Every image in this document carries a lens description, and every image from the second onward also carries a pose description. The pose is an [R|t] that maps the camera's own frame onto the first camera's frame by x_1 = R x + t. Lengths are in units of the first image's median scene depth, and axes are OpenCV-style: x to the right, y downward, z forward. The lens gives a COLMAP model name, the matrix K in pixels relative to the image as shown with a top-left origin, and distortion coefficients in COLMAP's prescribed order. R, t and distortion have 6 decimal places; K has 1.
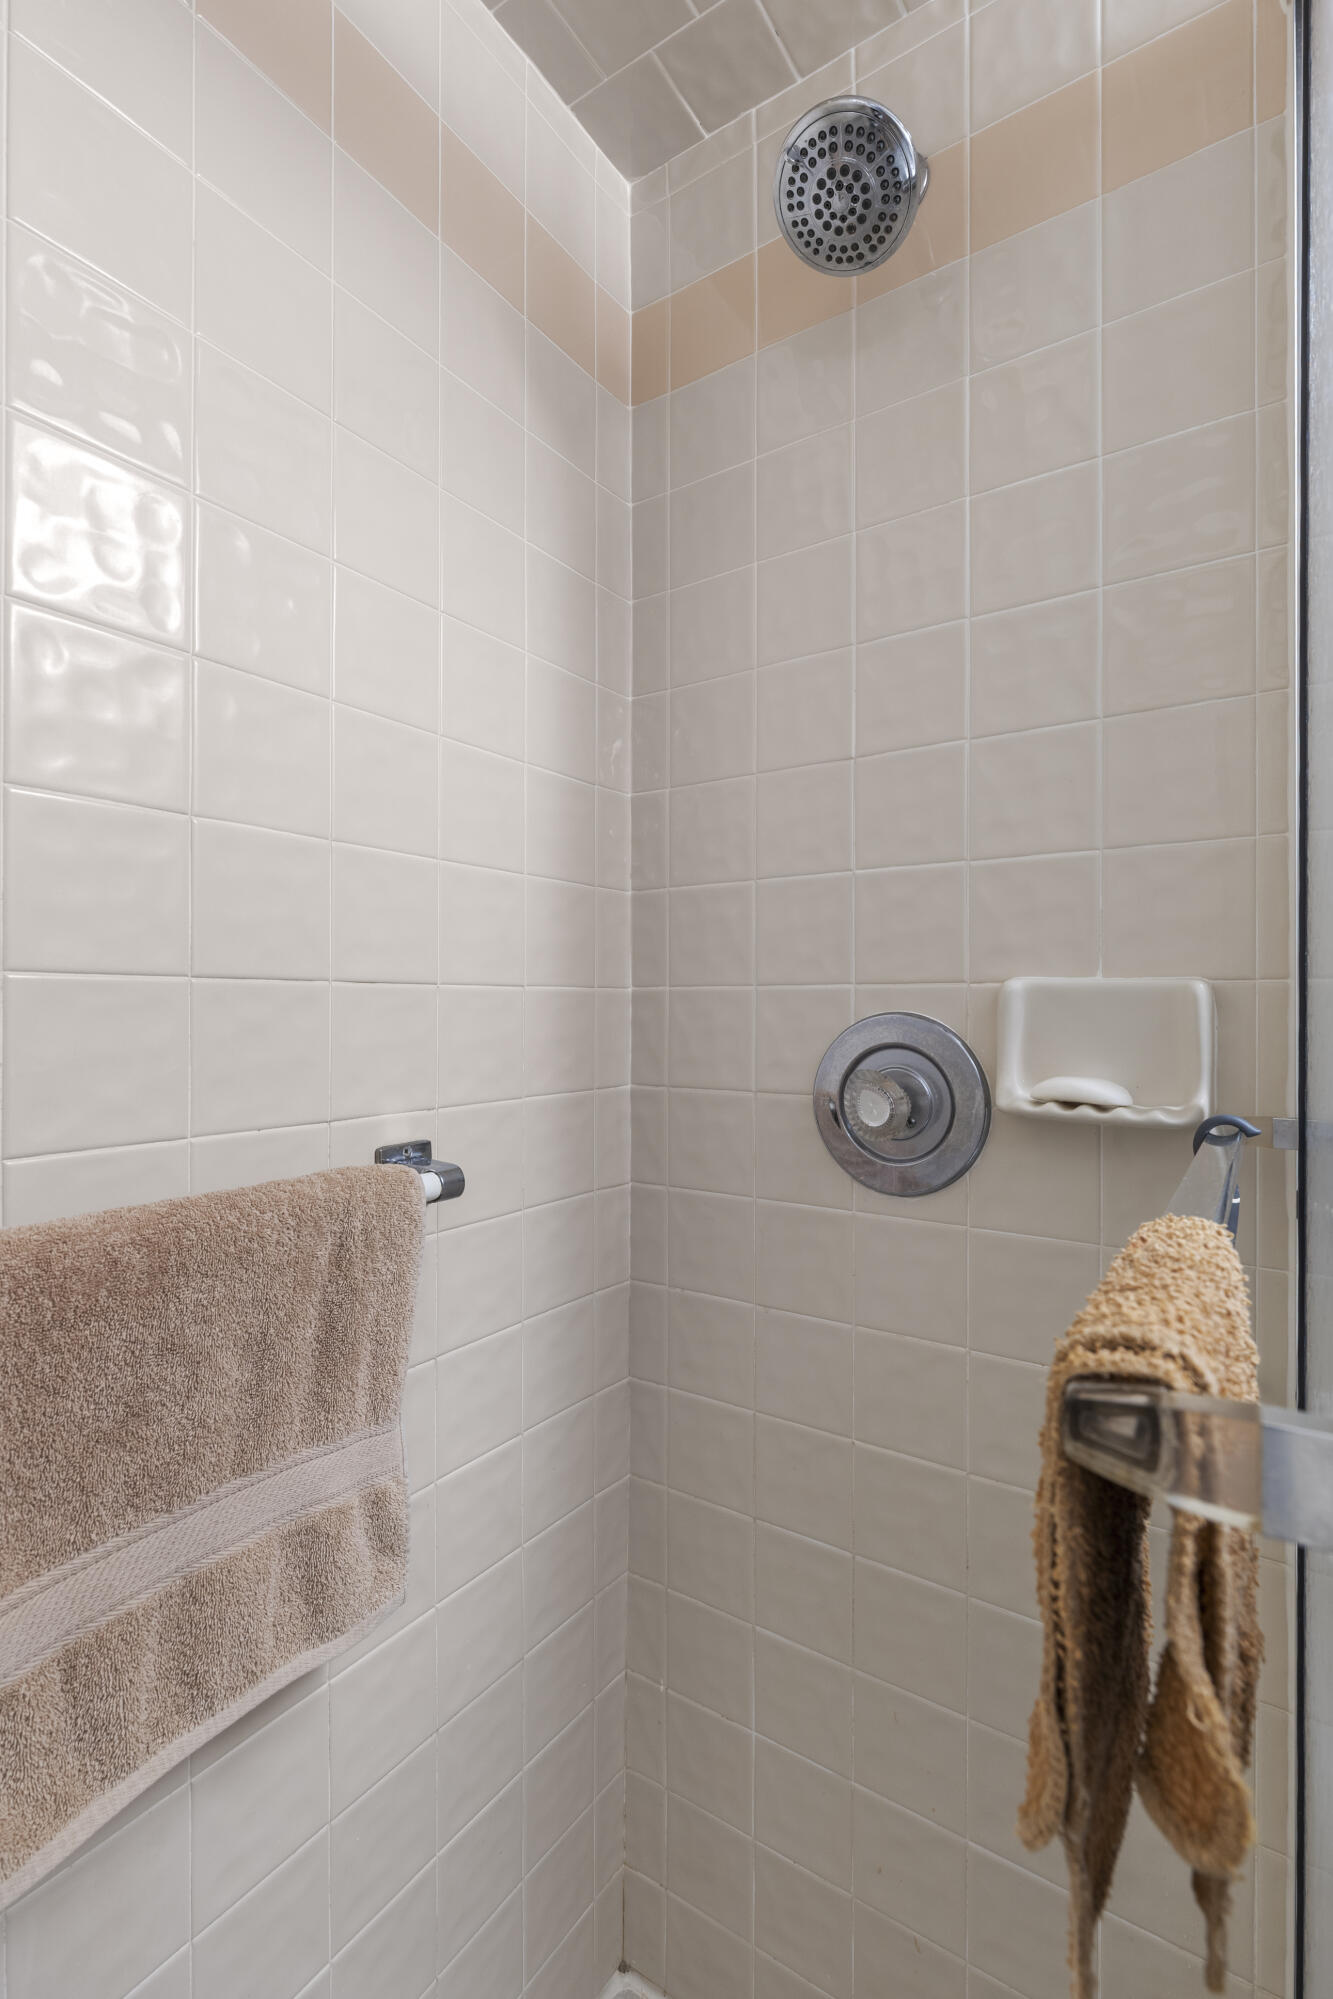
lens RADIAL K [[902.9, 0, 662.4], [0, 902.9, 1009.6], [0, 0, 1]] dist [0.005067, -0.001027]
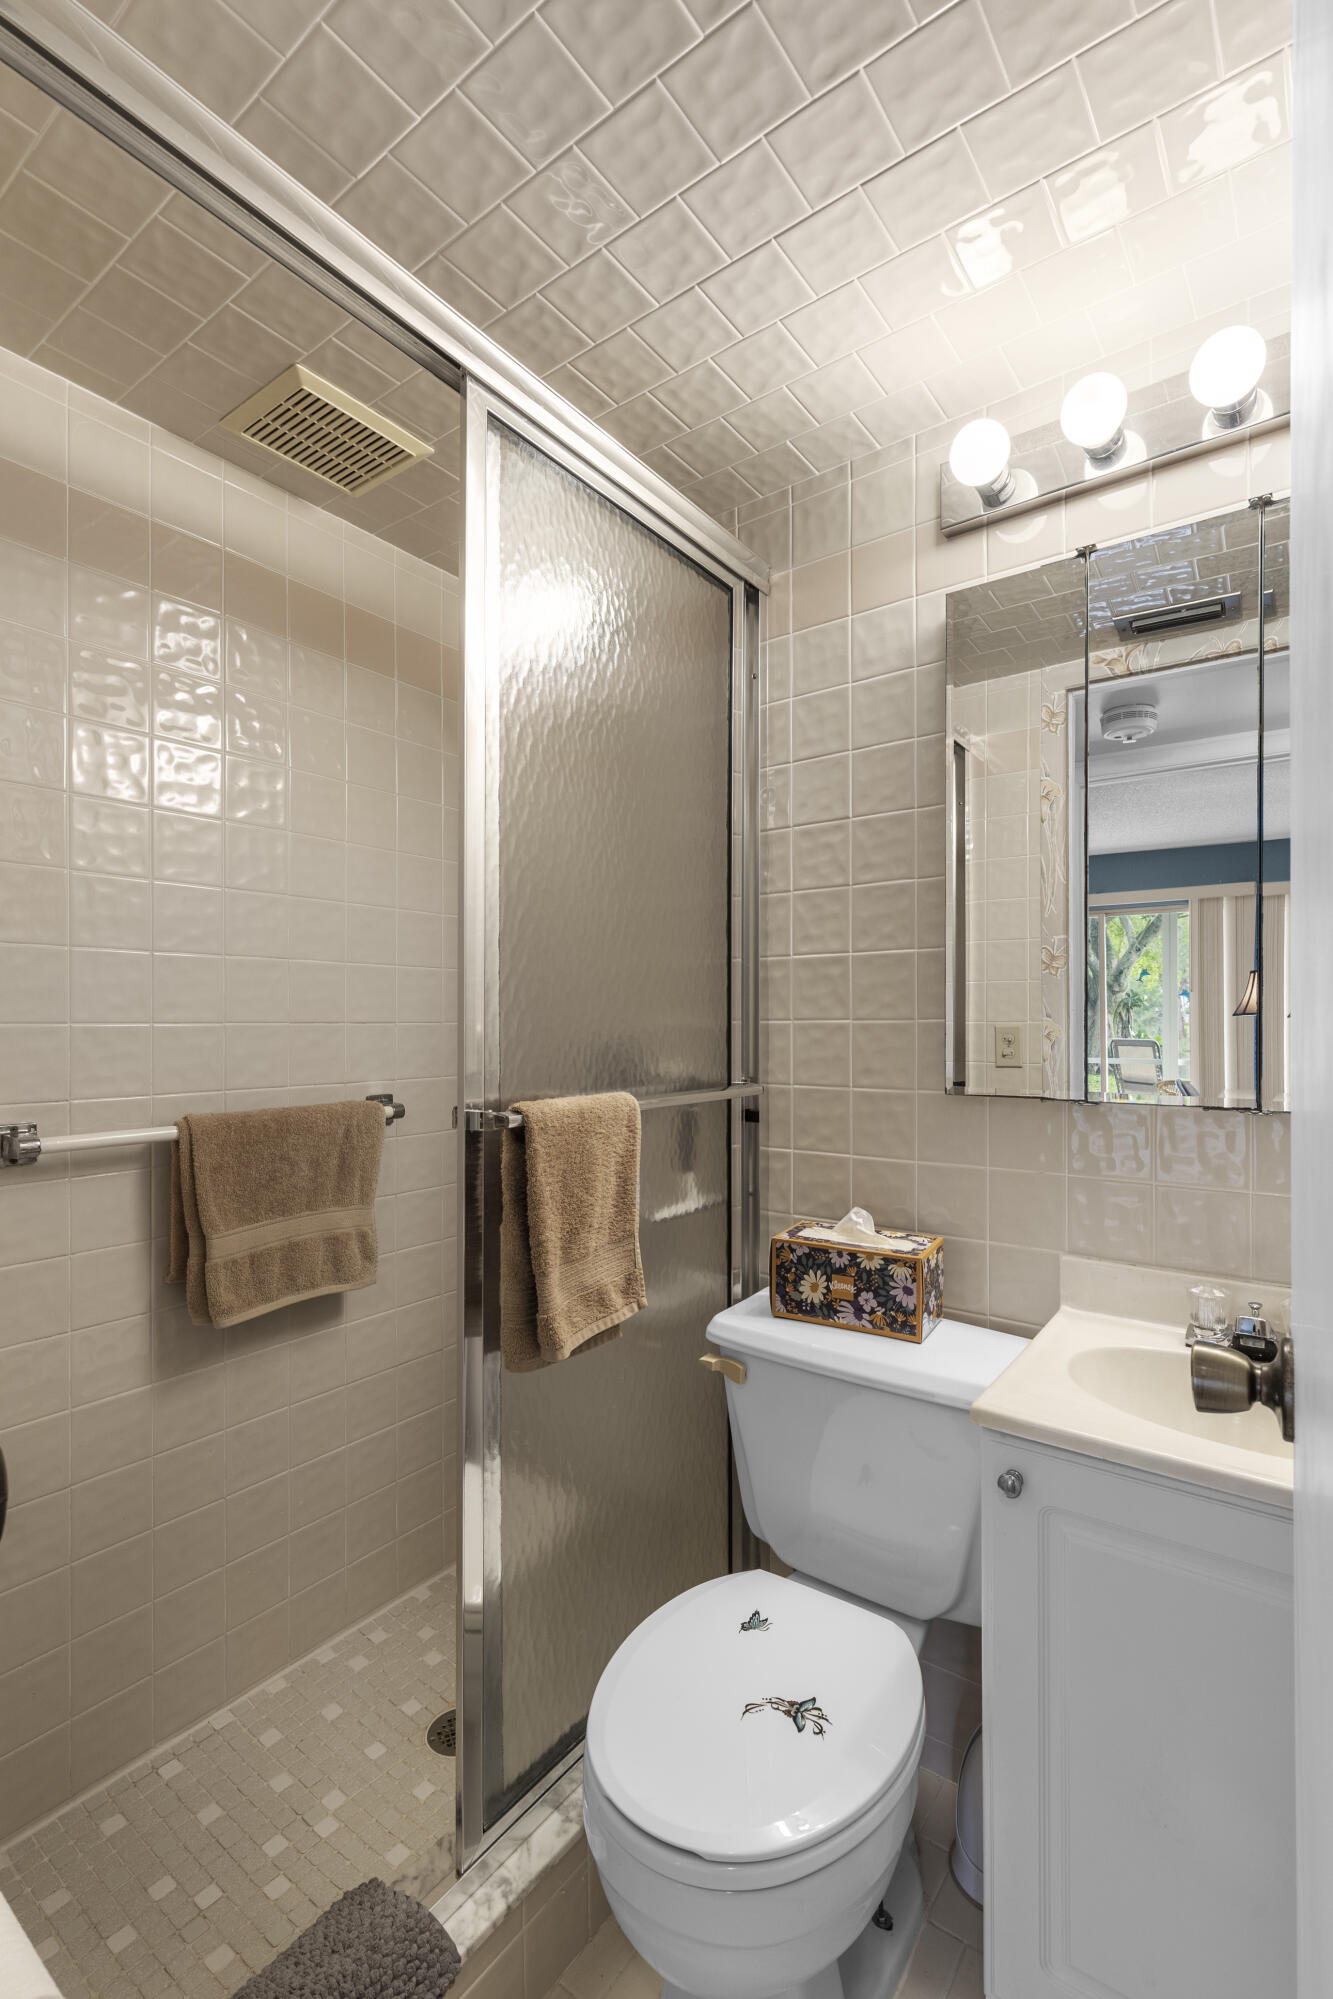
lens RADIAL K [[902.9, 0, 678.8], [0, 902.9, 1011.6], [0, 0, 1]] dist [0.005067, -0.001027]
pose [[0.999202, -0.002400, -0.039871, 0.674807], [0.002052, 0.999959, -0.008772, -0.042743], [0.039891, 0.008683, 0.999166, -1.497748]]
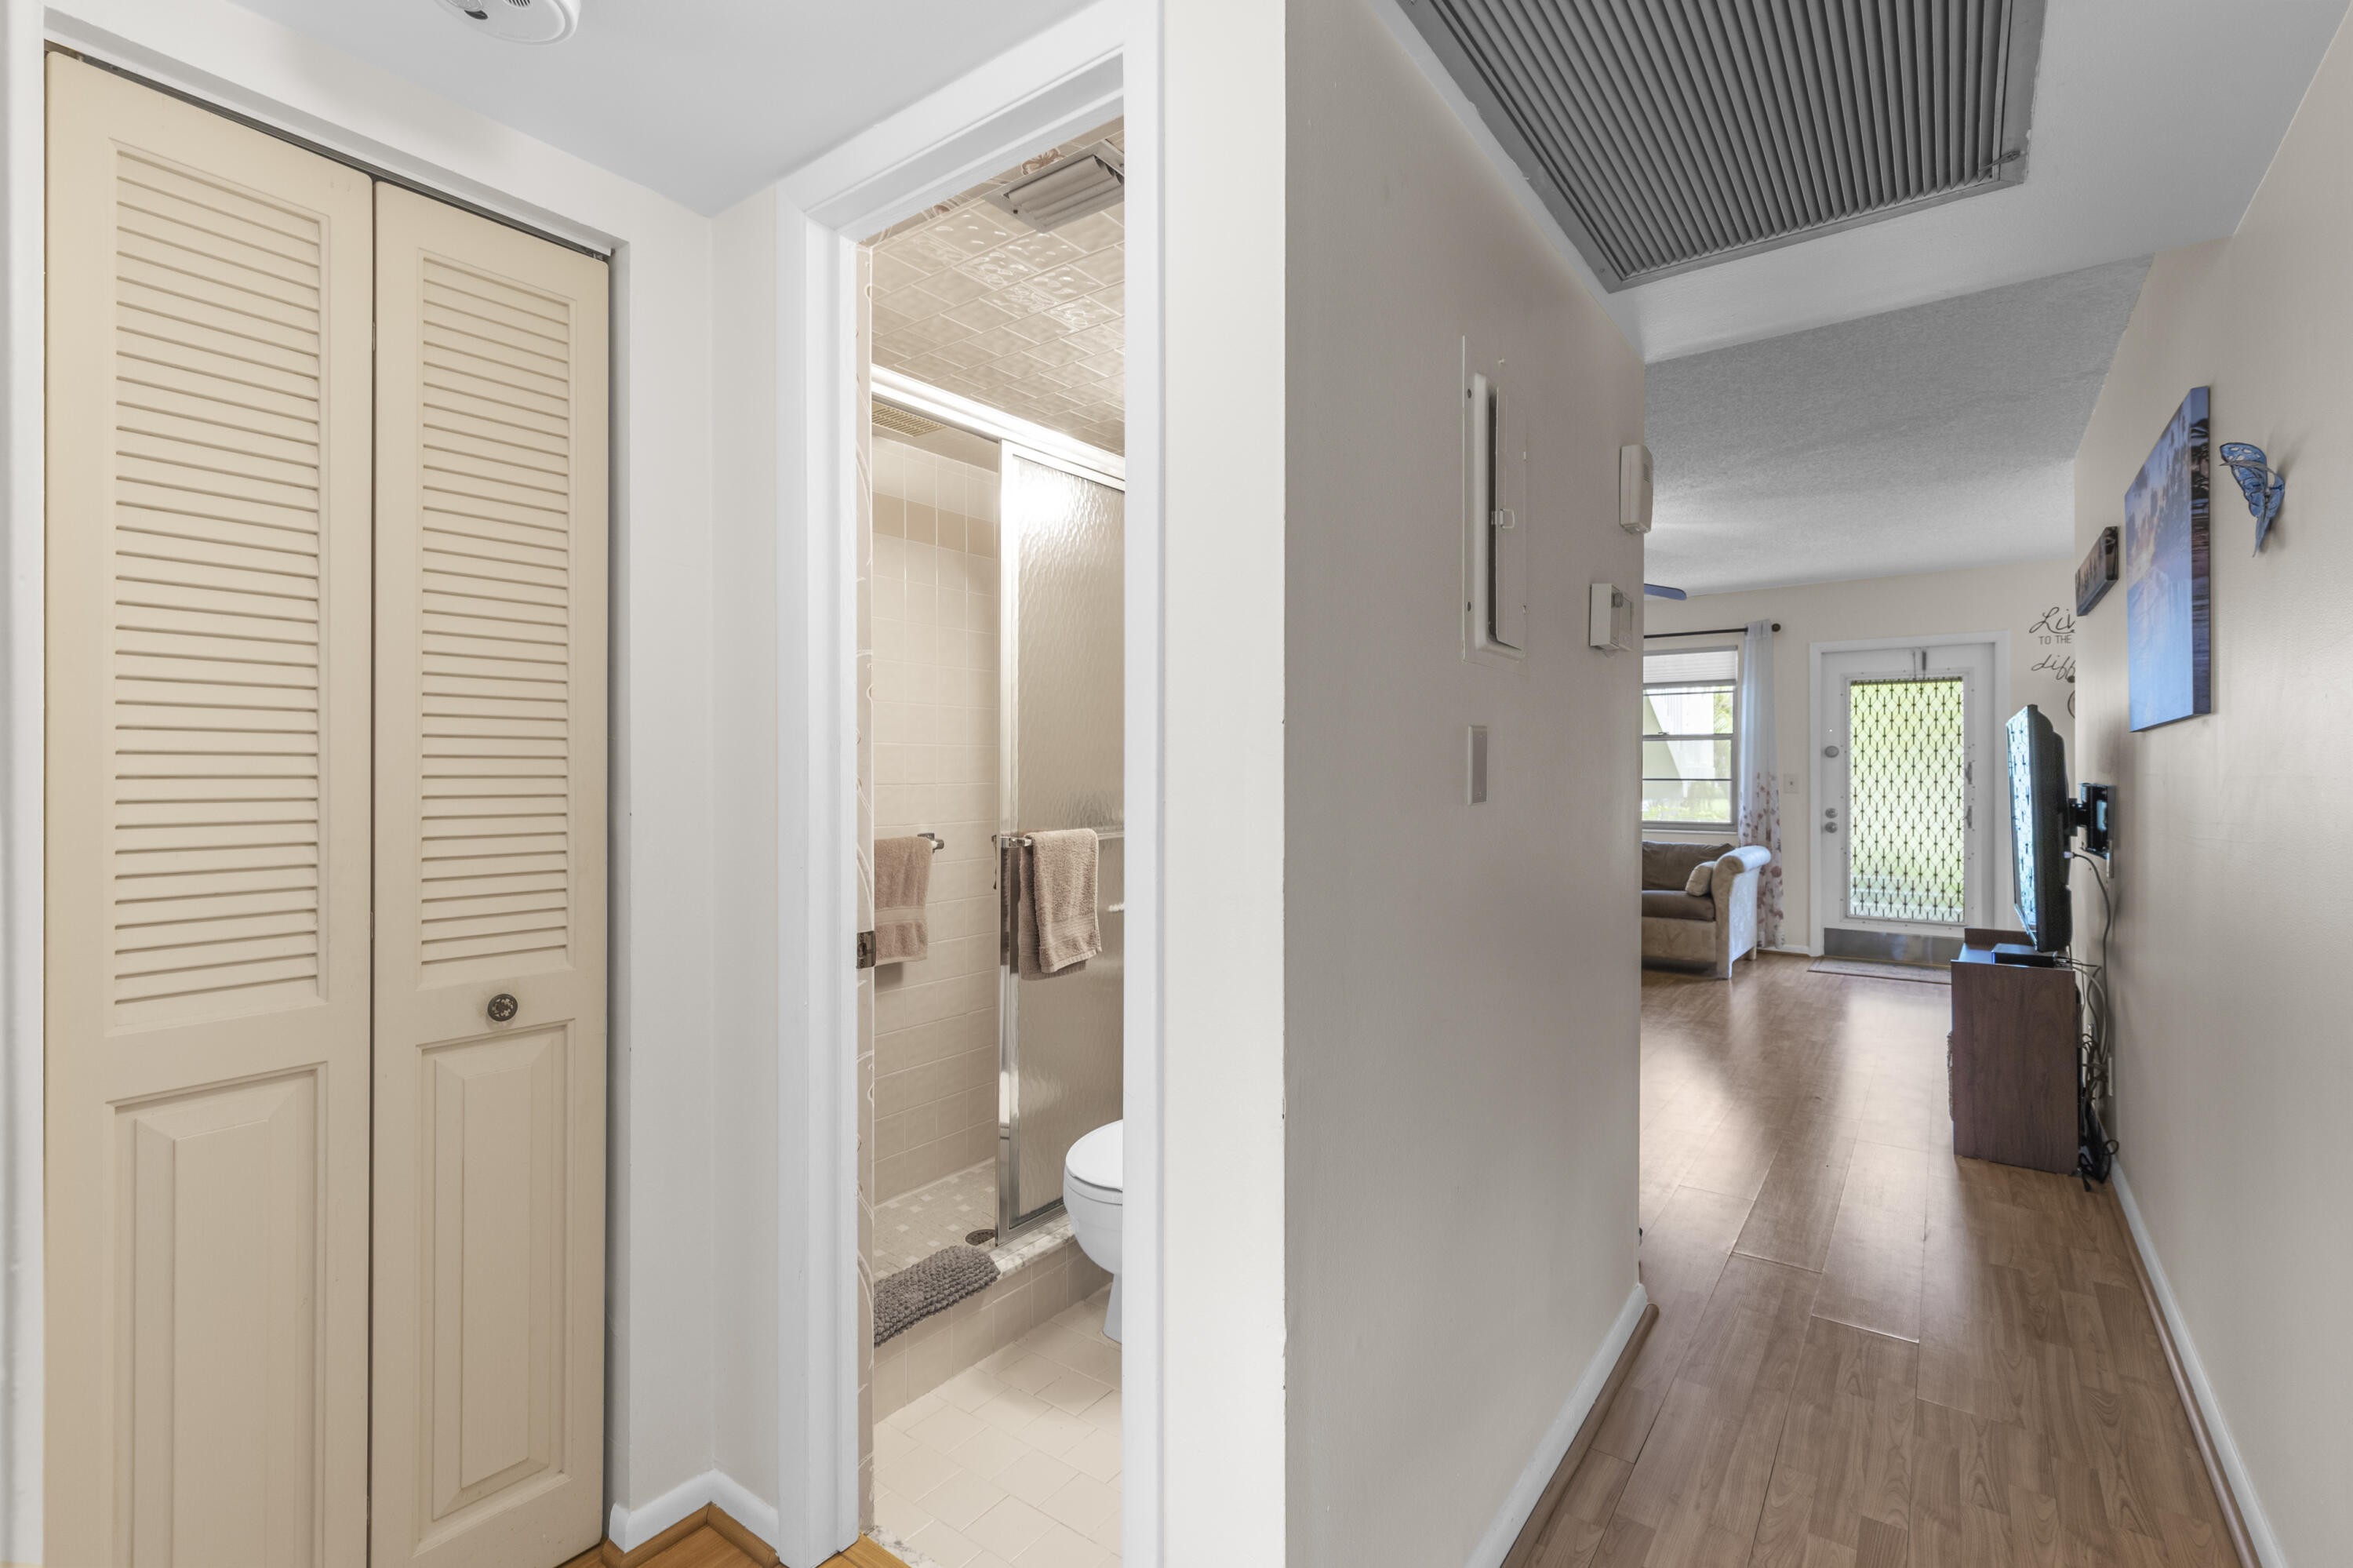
lens RADIAL K [[1062.9, 0, 1179.1], [0, 1062.9, 764.8], [0, 0, 1]] dist [0.005067, -0.001027]
pose [[0.999089, 0.002110, -0.042618, 0.979594], [-0.001998, 0.999994, 0.002668, -0.134801], [0.042624, -0.002580, 0.999088, -3.471633]]
